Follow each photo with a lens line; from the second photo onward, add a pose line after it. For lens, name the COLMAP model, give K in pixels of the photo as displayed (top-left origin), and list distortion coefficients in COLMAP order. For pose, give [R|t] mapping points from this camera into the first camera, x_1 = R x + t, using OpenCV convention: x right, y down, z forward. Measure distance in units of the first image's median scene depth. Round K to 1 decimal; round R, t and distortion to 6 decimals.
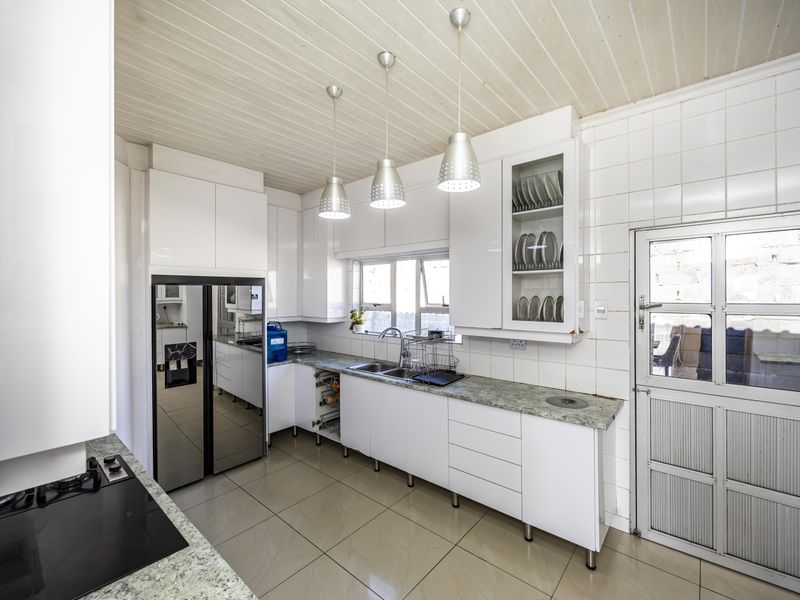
lens RADIAL K [[350.4, 0, 399.4], [0, 350.4, 292.6], [0, 0, 1]] dist [0.000683, 0.000481]
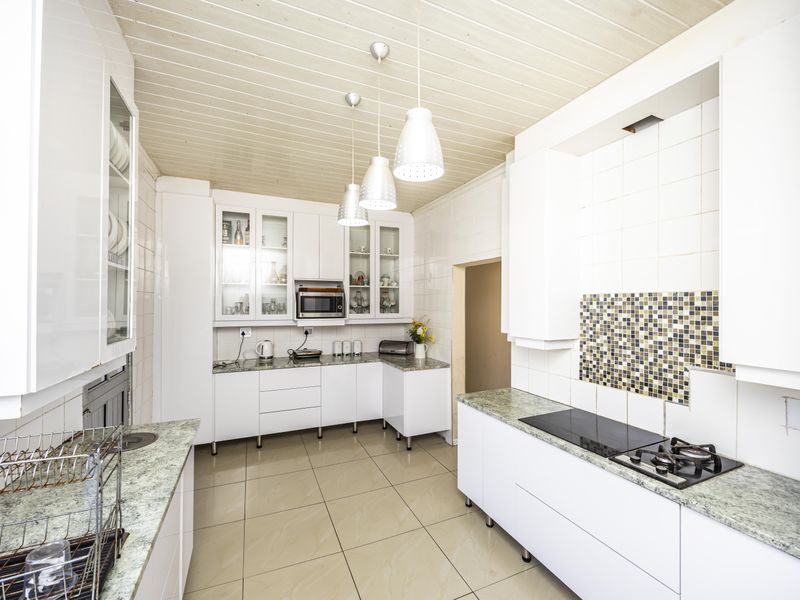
lens RADIAL K [[350.4, 0, 395.5], [0, 350.4, 301.4], [0, 0, 1]] dist [0.000683, 0.000481]
pose [[-0.902466, 0.011353, 0.430612, -0.363291], [0.007991, 0.999922, -0.009614, 0.020301], [-0.430688, -0.005236, -0.902486, 1.355332]]
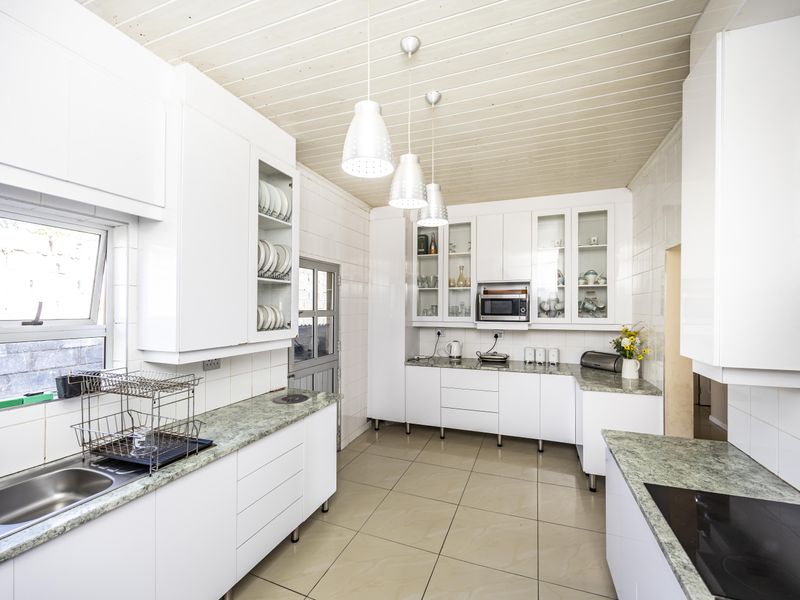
lens RADIAL K [[350.4, 0, 395.0], [0, 350.4, 306.9], [0, 0, 1]] dist [0.000683, 0.000481]
pose [[-0.334626, 0.010124, 0.942297, -0.662593], [0.005969, 0.999945, -0.008624, 0.026250], [-0.942332, 0.002739, -0.334668, 1.000866]]
